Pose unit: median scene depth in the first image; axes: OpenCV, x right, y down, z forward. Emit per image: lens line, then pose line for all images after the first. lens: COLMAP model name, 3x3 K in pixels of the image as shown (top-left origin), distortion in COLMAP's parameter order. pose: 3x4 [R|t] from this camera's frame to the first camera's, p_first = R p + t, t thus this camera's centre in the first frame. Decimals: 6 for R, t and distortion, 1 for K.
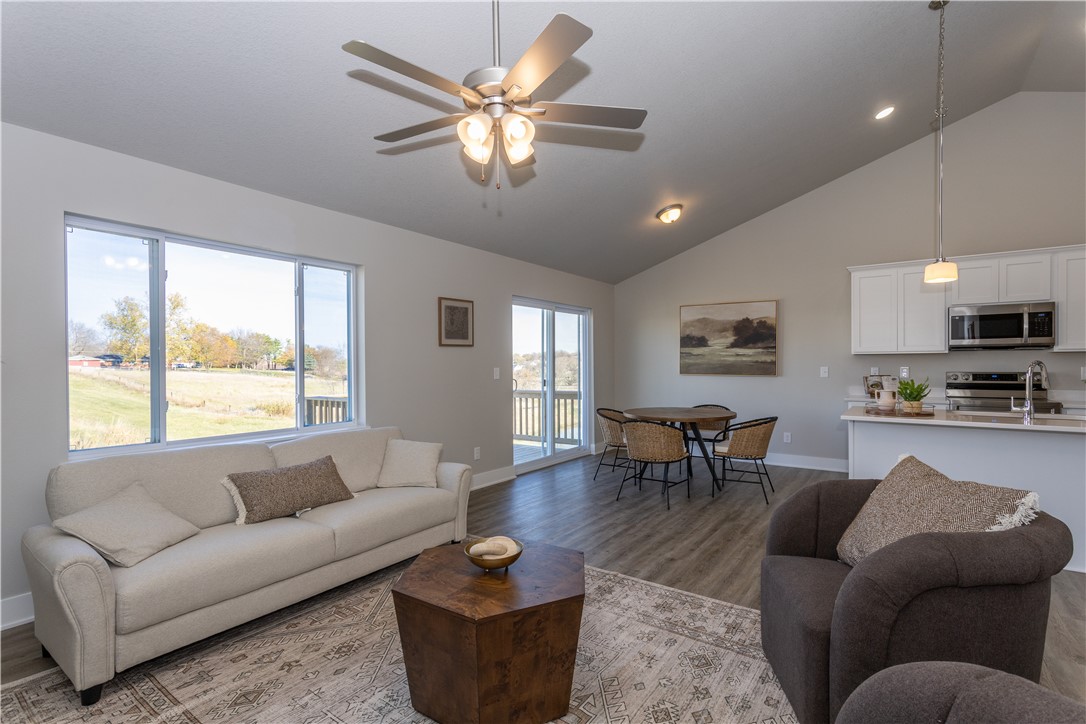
lens RADIAL K [[511.5, 0, 547.0], [0, 511.5, 368.2], [0, 0, 1]] dist [0.002075, 0.001041]
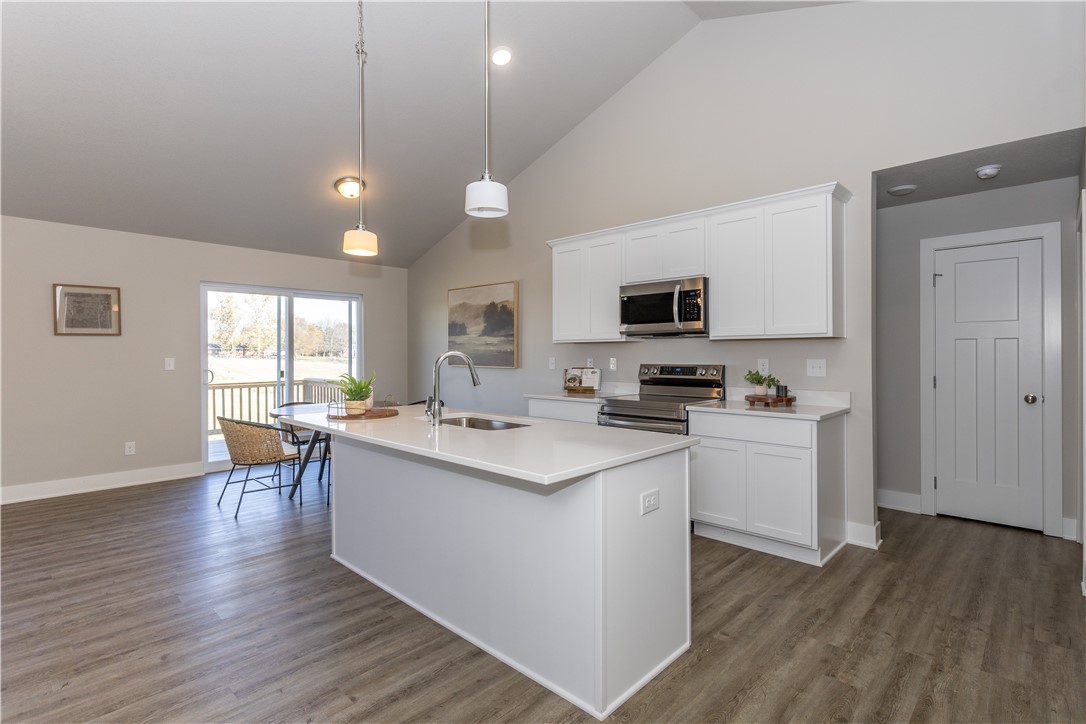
lens RADIAL K [[525.6, 0, 564.3], [0, 525.6, 356.4], [0, 0, 1]] dist [0.000956, 0.000162]
pose [[0.991569, 0.001481, -0.129568, 0.790872], [-0.001612, 0.999998, -0.000901, -0.004522], [0.129566, 0.001102, 0.991570, 0.141880]]
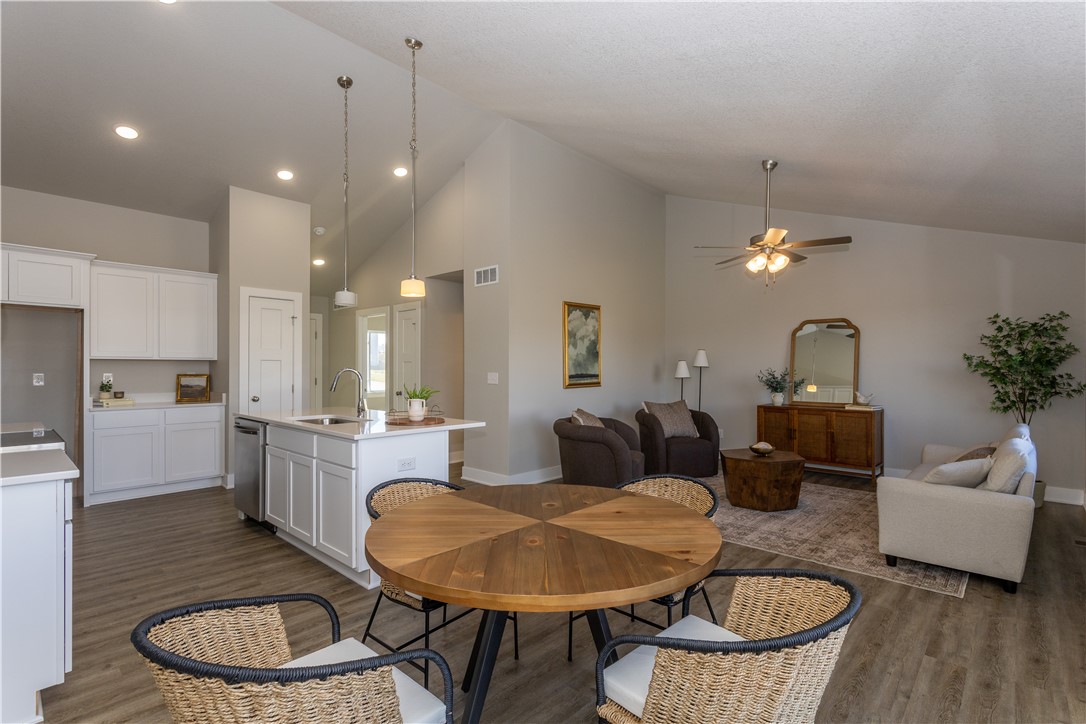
lens RADIAL K [[513.5, 0, 550.0], [0, 513.5, 365.7], [0, 0, 1]] dist [0.002337, 0.000452]
pose [[-0.991163, 0.004191, 0.132583, 0.216154], [0.004697, 0.999983, 0.003501, -0.014968], [-0.132566, 0.004093, -0.991166, 1.364340]]
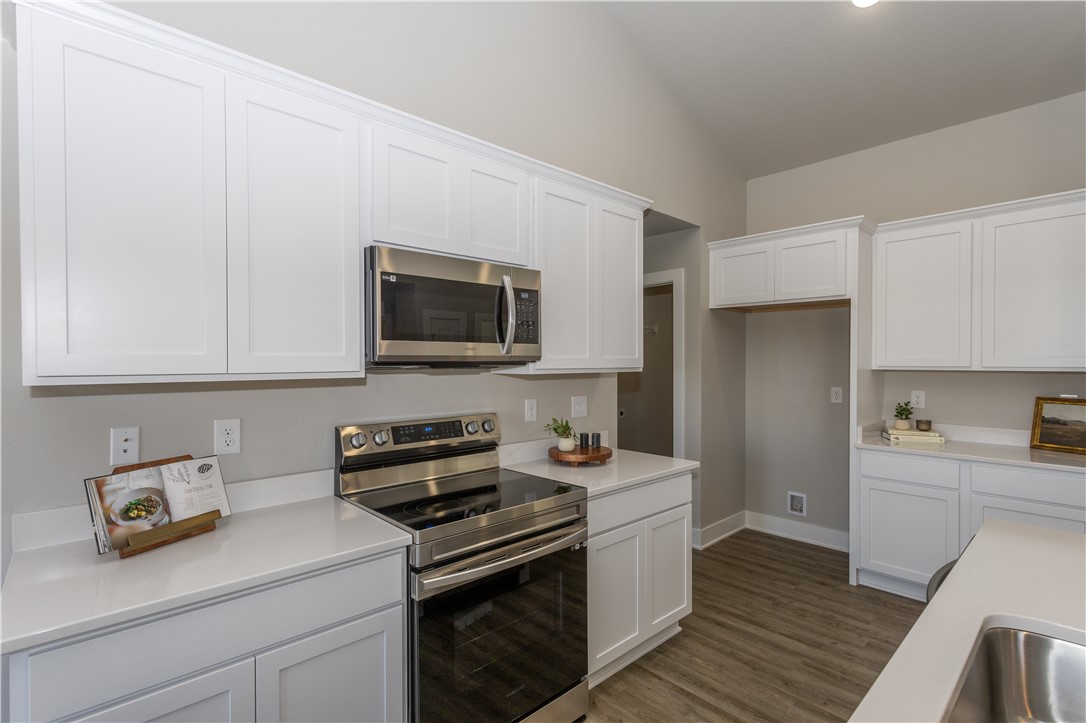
lens RADIAL K [[513.5, 0, 550.0], [0, 513.5, 365.2], [0, 0, 1]] dist [0.002337, 0.000452]
pose [[0.202035, -0.004616, 0.979367, 0.464262], [0.006356, 0.999974, 0.003402, -0.038763], [-0.979358, 0.005537, 0.202059, 0.801948]]
